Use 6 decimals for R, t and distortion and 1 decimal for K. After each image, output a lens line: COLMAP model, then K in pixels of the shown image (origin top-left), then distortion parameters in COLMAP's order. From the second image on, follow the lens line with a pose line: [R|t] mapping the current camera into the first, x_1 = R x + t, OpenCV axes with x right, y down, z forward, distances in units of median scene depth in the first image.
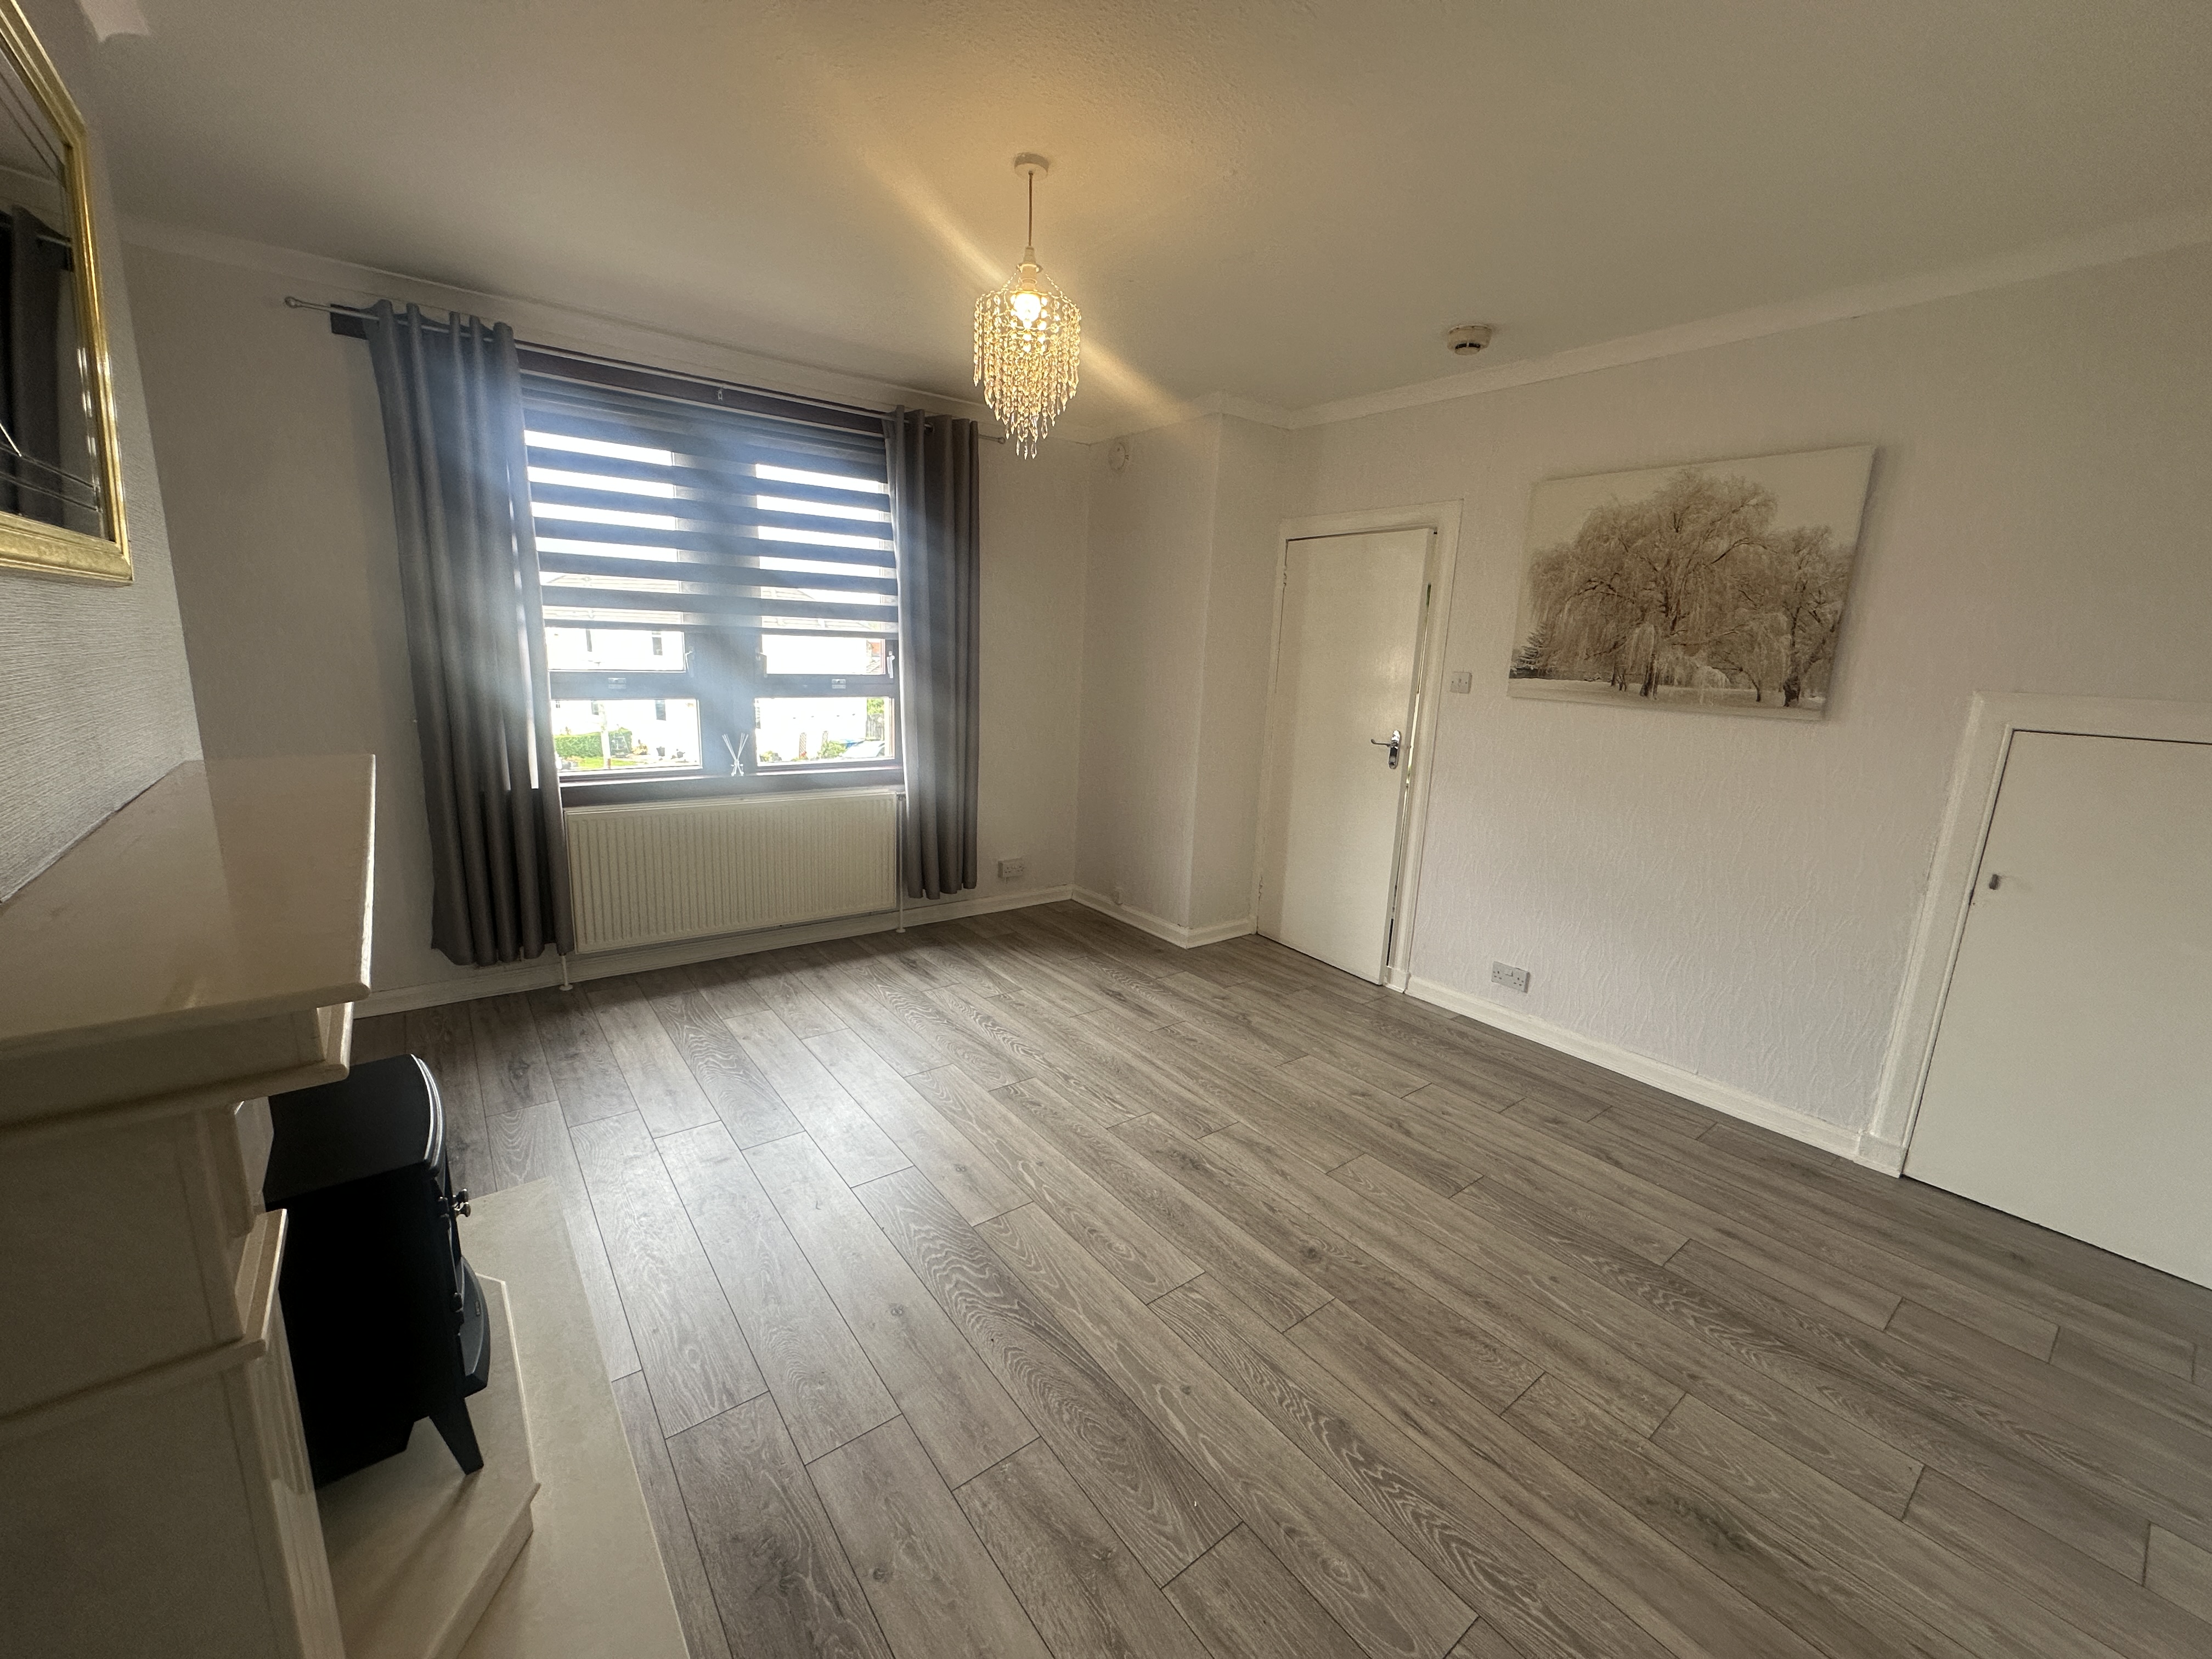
lens RADIAL K [[882.8, 0, 1106.0], [0, 882.8, 829.5], [0, 0, 1]] dist [-0.003809, 0.000197]
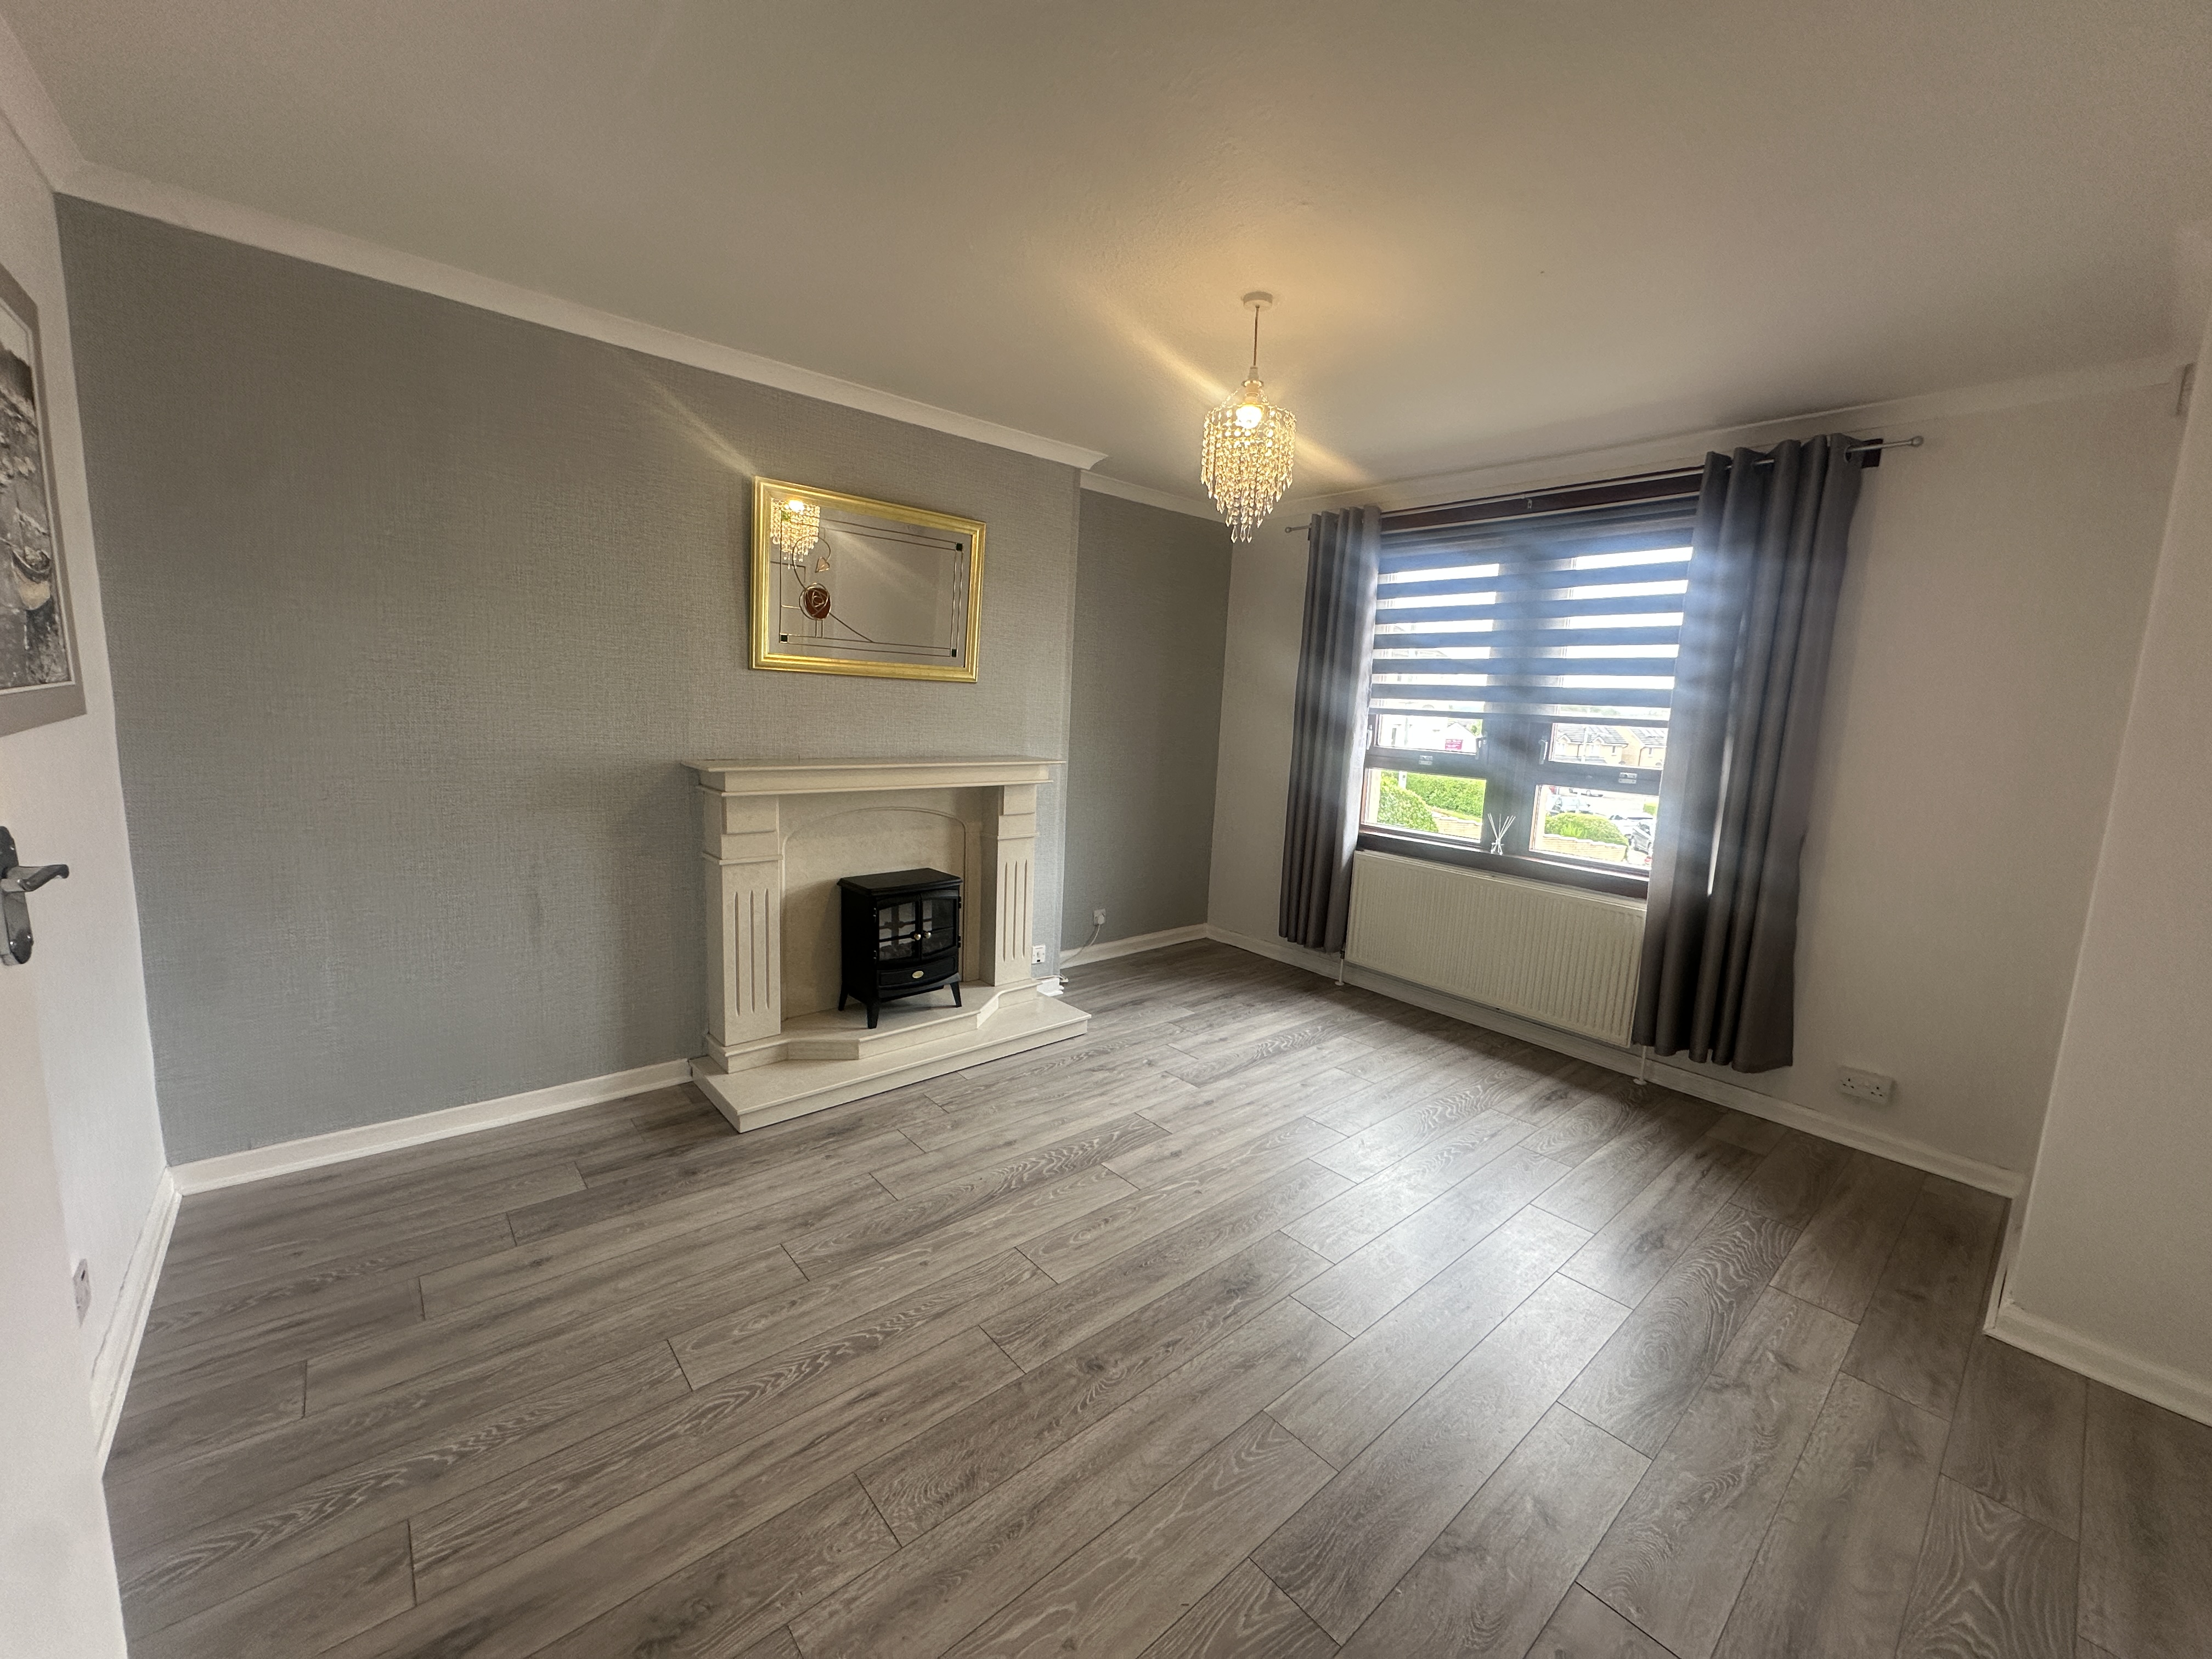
lens RADIAL K [[889.0, 0, 1106.0], [0, 889.0, 829.5], [0, 0, 1]] dist [0.000124, 0.000253]
pose [[0.049347, 0.107181, -0.993014, 1.089565], [-0.250101, 0.963876, 0.091608, -0.125288], [0.966961, 0.243834, 0.074370, 0.835975]]
